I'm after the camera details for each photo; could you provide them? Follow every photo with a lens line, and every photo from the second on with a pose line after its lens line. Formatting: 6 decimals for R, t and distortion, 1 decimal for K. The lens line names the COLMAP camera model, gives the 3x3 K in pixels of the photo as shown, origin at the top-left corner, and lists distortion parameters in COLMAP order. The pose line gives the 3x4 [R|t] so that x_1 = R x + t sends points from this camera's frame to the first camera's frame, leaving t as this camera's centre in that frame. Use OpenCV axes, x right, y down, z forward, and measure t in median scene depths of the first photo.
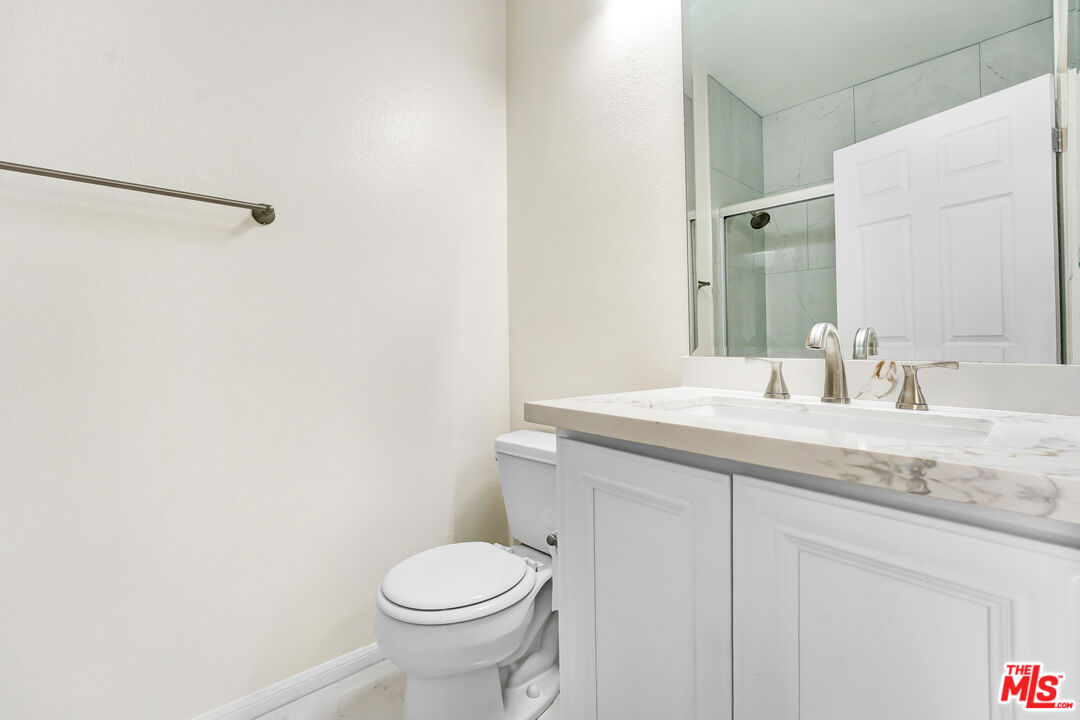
lens RADIAL K [[466.5, 0, 540.0], [0, 466.5, 360.0], [0, 0, 1]] dist [-0.030590, 0.000273]
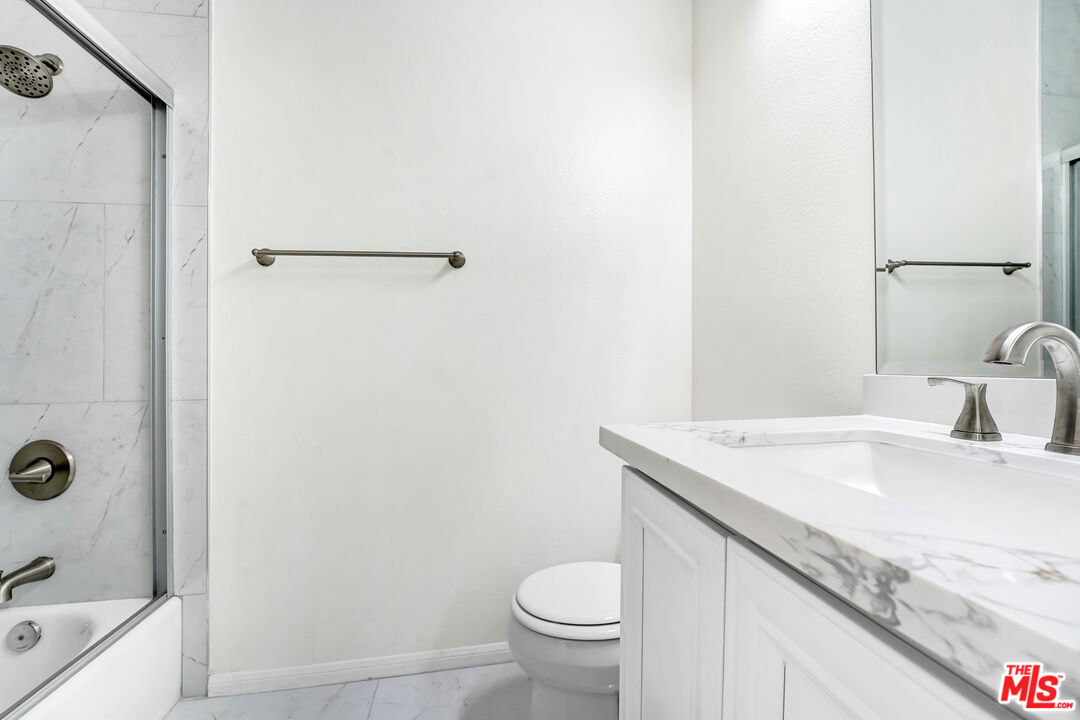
lens RADIAL K [[467.5, 0, 540.0], [0, 467.5, 360.0], [0, 0, 1]] dist [-0.010644, 0.000182]
pose [[0.849096, -0.024317, -0.527678, 0.707635], [0.008033, 0.999419, -0.033129, -0.029125], [0.528177, 0.023891, 0.848798, 0.218860]]
